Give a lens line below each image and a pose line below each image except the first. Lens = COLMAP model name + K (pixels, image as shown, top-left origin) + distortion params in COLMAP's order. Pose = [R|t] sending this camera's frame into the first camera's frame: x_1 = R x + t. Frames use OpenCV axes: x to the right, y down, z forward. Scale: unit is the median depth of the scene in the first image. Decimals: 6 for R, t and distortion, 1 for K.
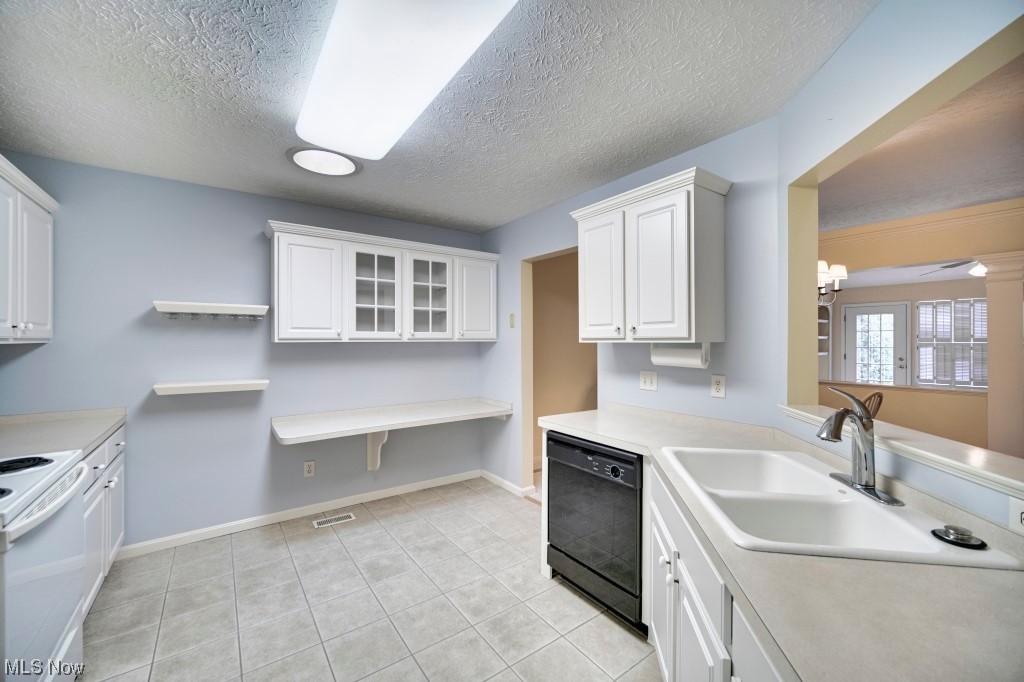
lens RADIAL K [[405.7, 0, 510.2], [0, 405.7, 340.6], [0, 0, 1]] dist [-0.000902, -0.000401]
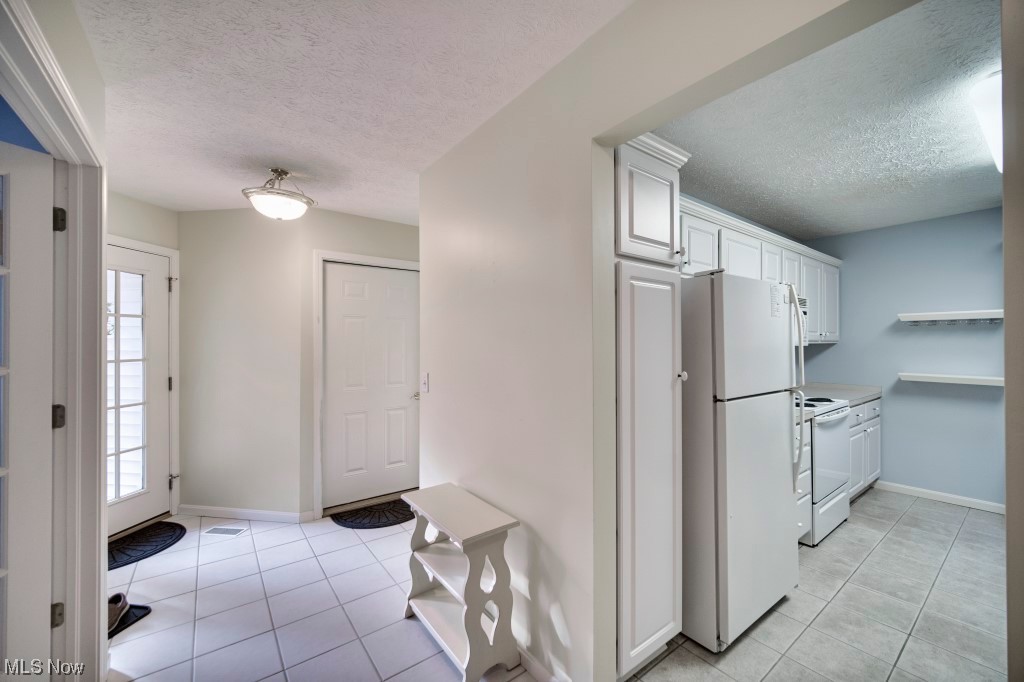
lens RADIAL K [[405.7, 0, 510.2], [0, 405.7, 340.6], [0, 0, 1]] dist [-0.000902, -0.000401]
pose [[0.018301, -0.005760, -0.999816, 0.541648], [-0.000566, 0.999983, -0.005771, 0.004623], [0.999832, 0.000671, 0.018297, -0.409427]]
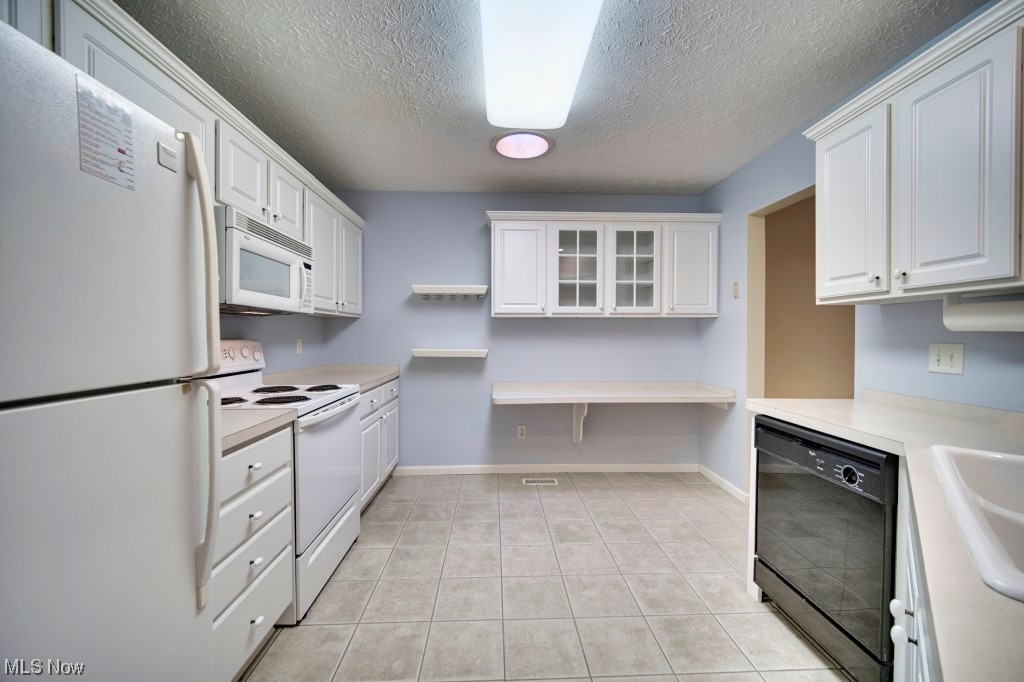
lens RADIAL K [[405.7, 0, 510.2], [0, 405.7, 340.6], [0, 0, 1]] dist [-0.000902, -0.000401]
pose [[0.832629, 0.010134, -0.553738, 0.123209], [-0.002340, 0.999888, 0.014781, 0.064527], [0.553826, -0.011012, 0.832560, 0.075223]]
